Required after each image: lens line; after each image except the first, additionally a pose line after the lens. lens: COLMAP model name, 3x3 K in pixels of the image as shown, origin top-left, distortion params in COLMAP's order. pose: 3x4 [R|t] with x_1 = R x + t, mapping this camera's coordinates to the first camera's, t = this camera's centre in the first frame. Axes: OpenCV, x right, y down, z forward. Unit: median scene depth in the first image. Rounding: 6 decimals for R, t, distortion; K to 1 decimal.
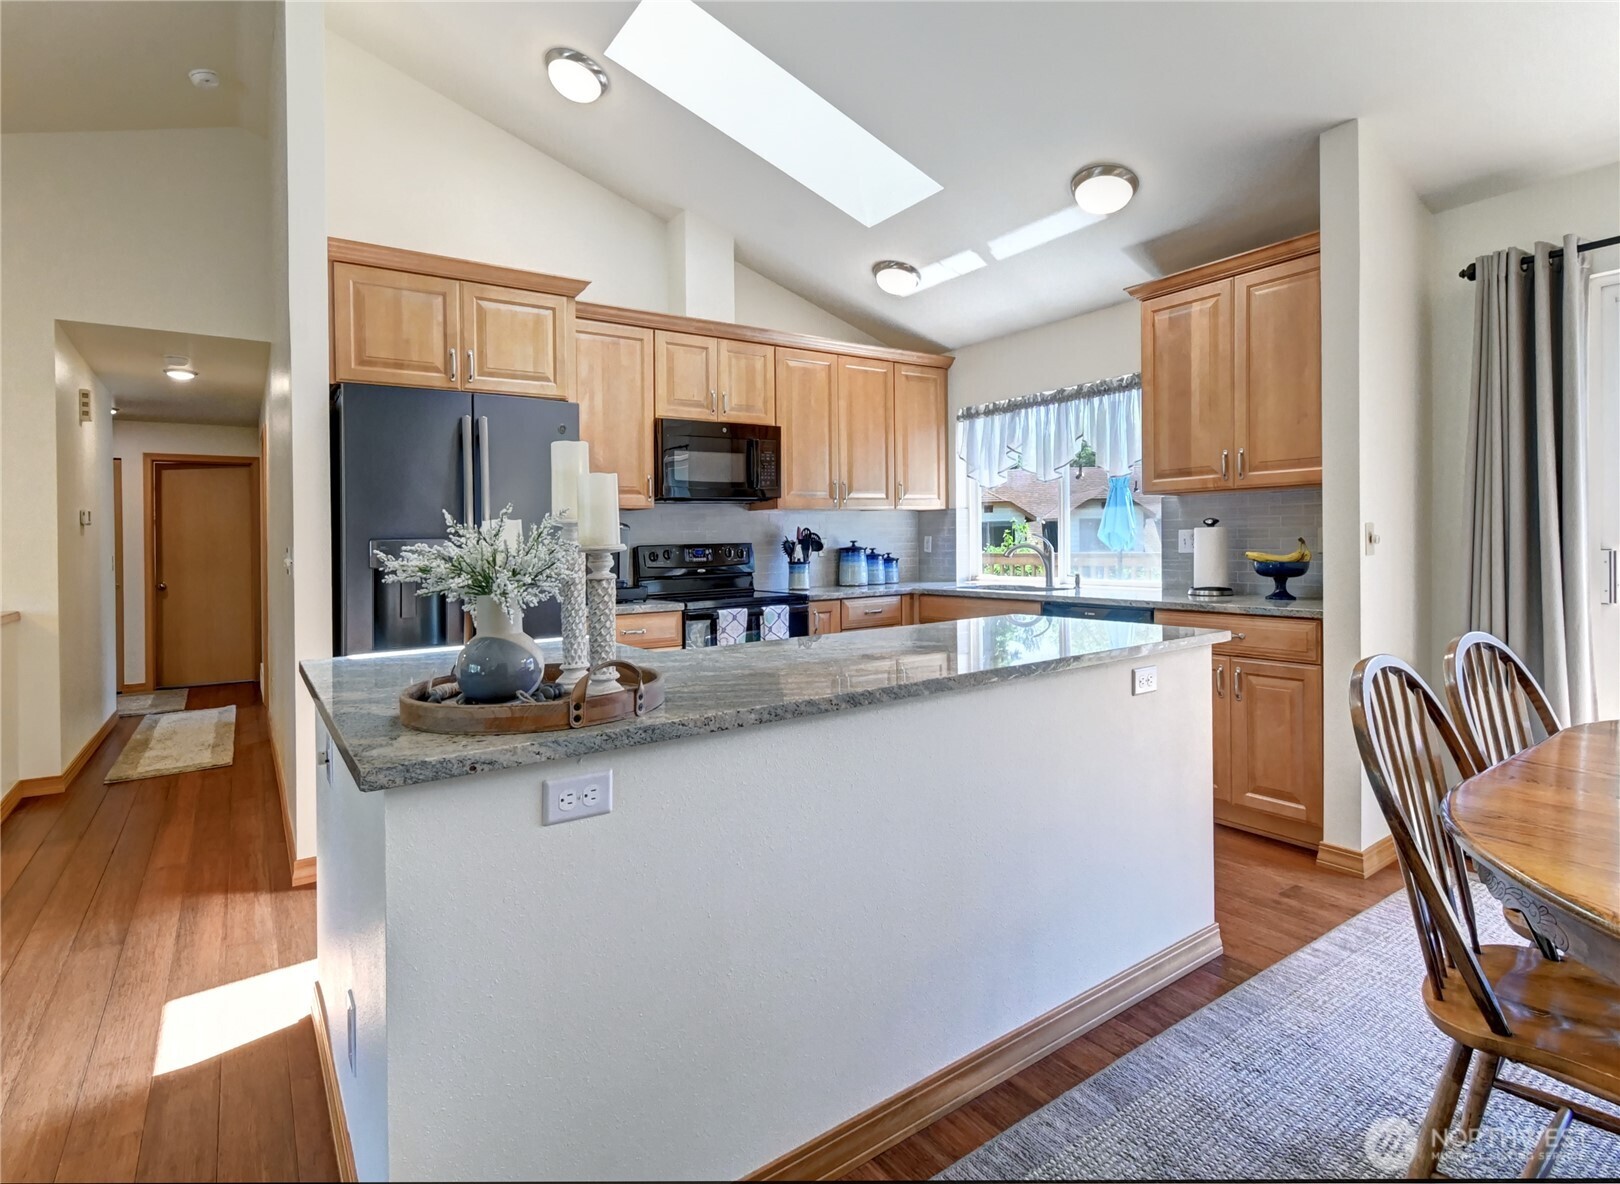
lens RADIAL K [[781.1, 0, 801.3], [0, 781.1, 551.7], [0, 0, 1]] dist [-0.002163, 0.001462]
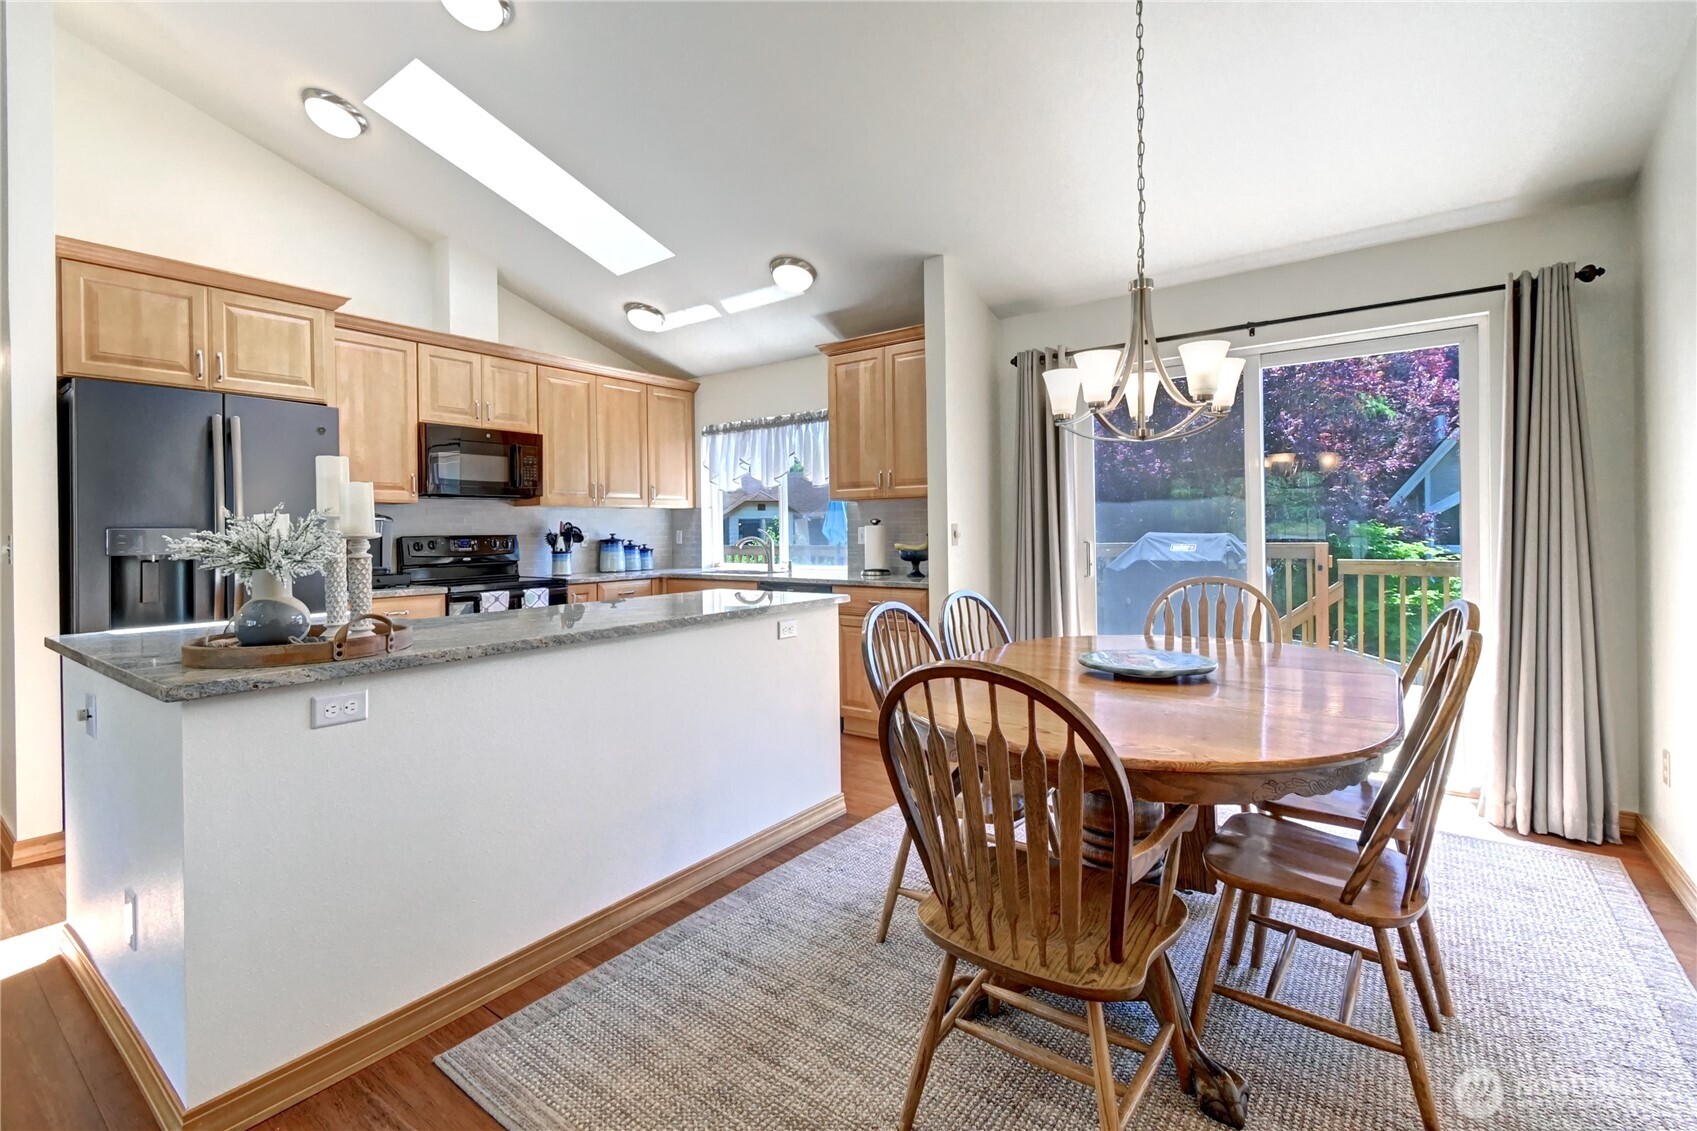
lens RADIAL K [[713.2, 0, 828.8], [0, 713.2, 548.0], [0, 0, 1]] dist [0.007426, -0.003151]
pose [[0.947811, 0.000495, 0.318833, 0.045481], [-0.001736, 0.999992, 0.003608, 0.004024], [-0.318829, -0.003973, 0.947804, -0.165491]]
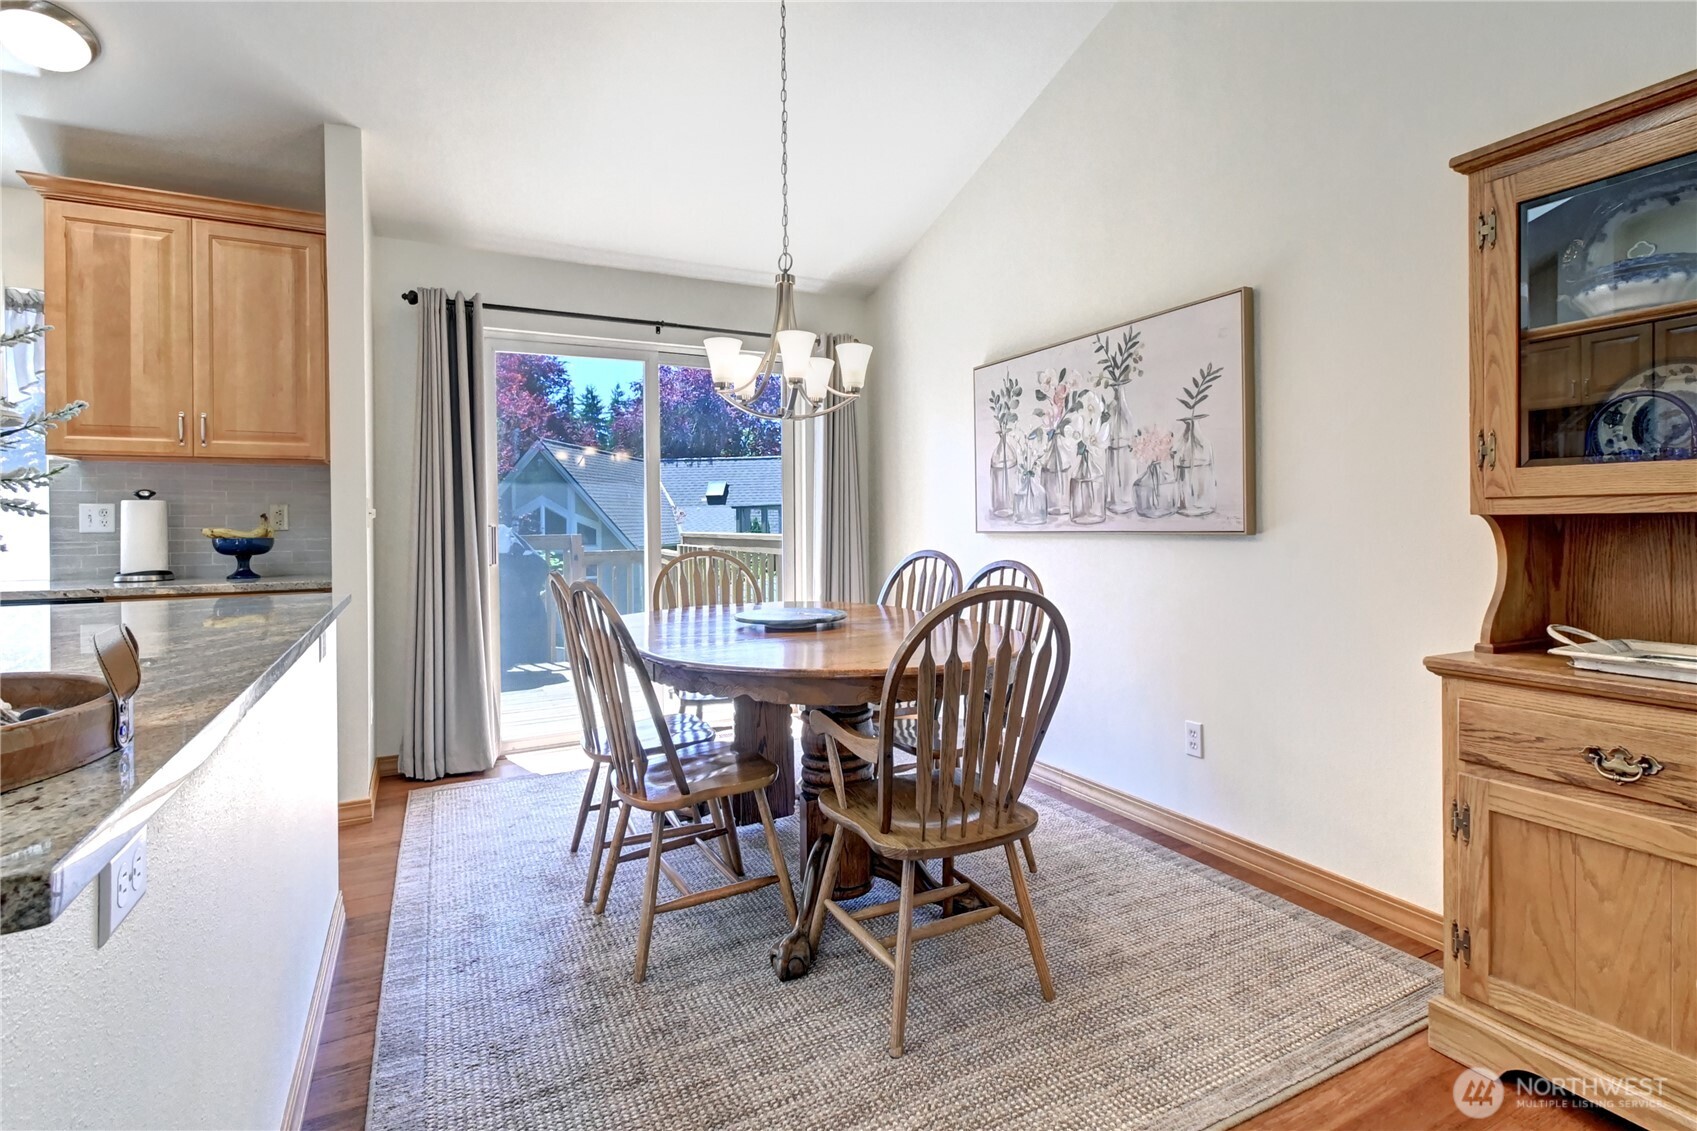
lens RADIAL K [[827.0, 0, 829.4], [0, 827.0, 534.2], [0, 0, 1]] dist [0.001672, -0.001760]
pose [[0.144800, 0.006778, 0.989438, -0.248708], [0.020181, 0.999748, -0.009802, 0.028870], [-0.989255, 0.021387, 0.144627, 0.136720]]
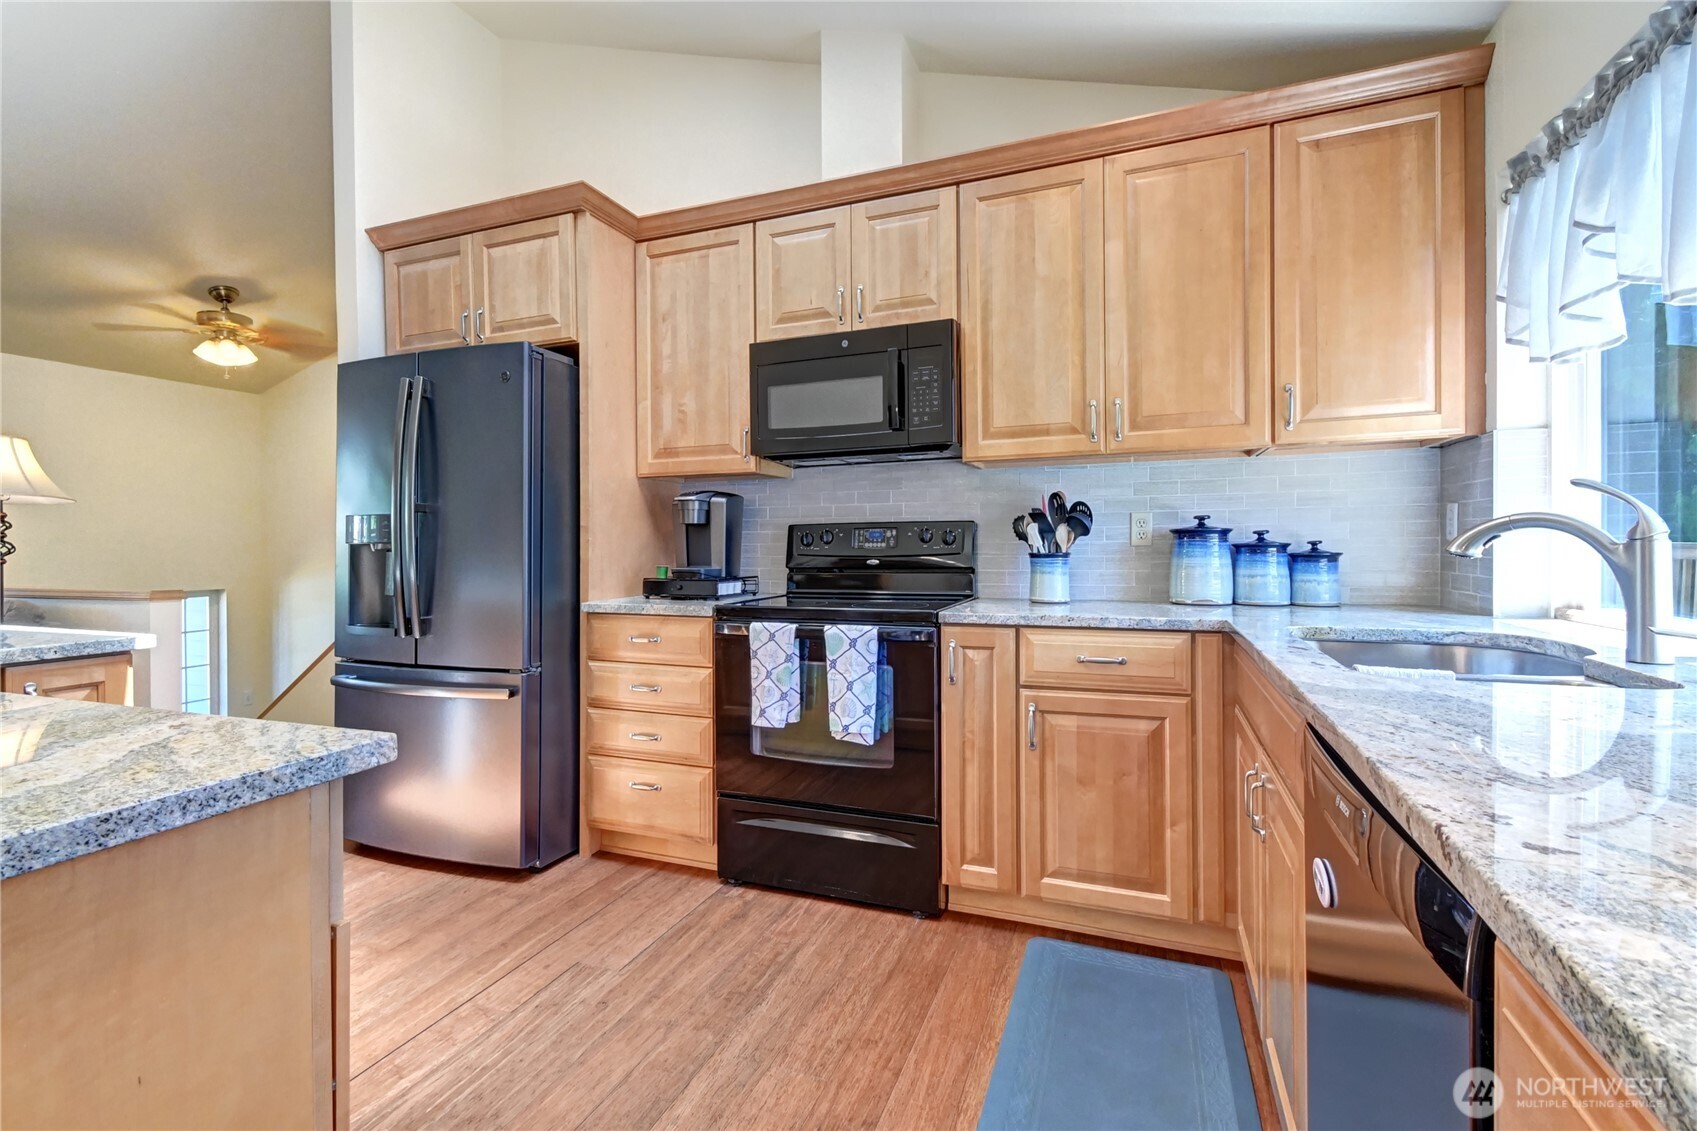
lens RADIAL K [[749.7, 0, 822.5], [0, 749.7, 540.4], [0, 0, 1]] dist [0.005941, -0.002965]
pose [[0.564741, 0.008132, -0.825228, 0.447908], [-0.014640, 0.999893, -0.000166, 0.007092], [0.825139, 0.012175, 0.564799, 0.716727]]
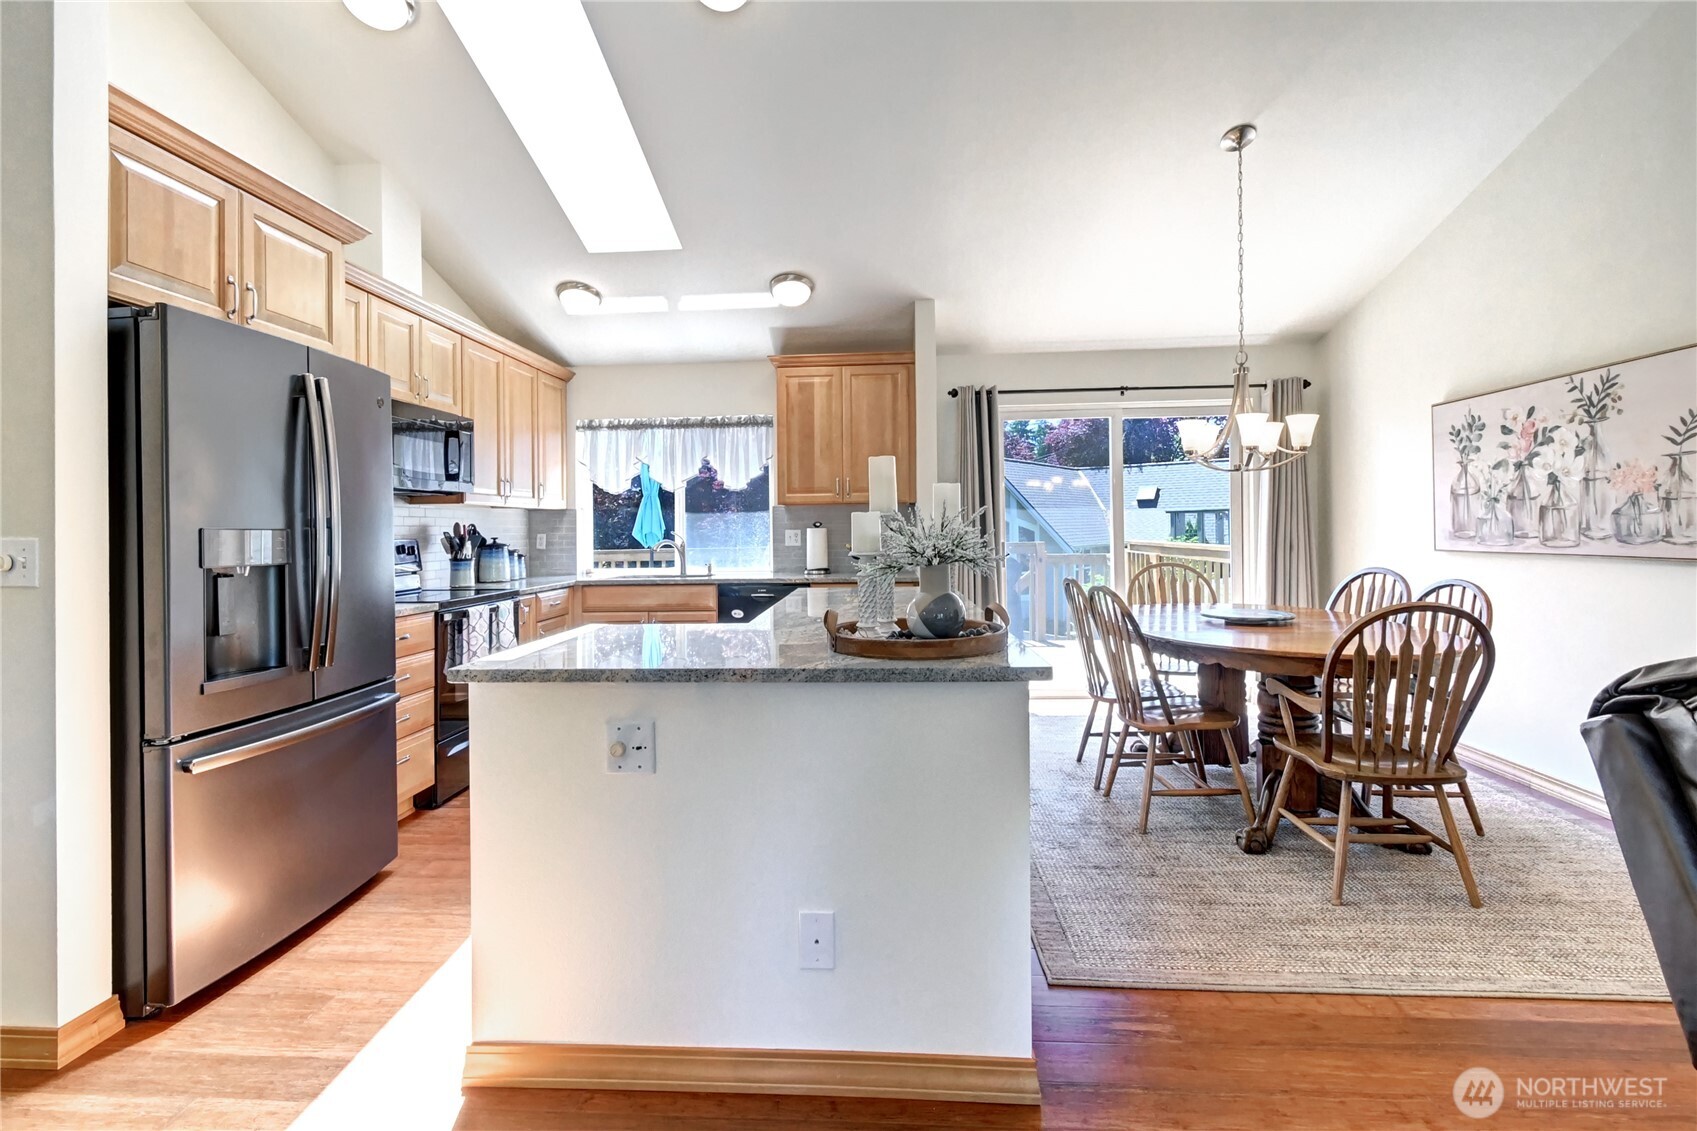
lens RADIAL K [[722.6, 0, 819.6], [0, 722.6, 534.4], [0, 0, 1]] dist [0.015912, -0.003761]
pose [[0.647692, 0.007077, 0.761869, -0.514096], [0.013023, 0.999708, -0.020358, 0.008701], [-0.761791, 0.023107, 0.647411, 0.102312]]
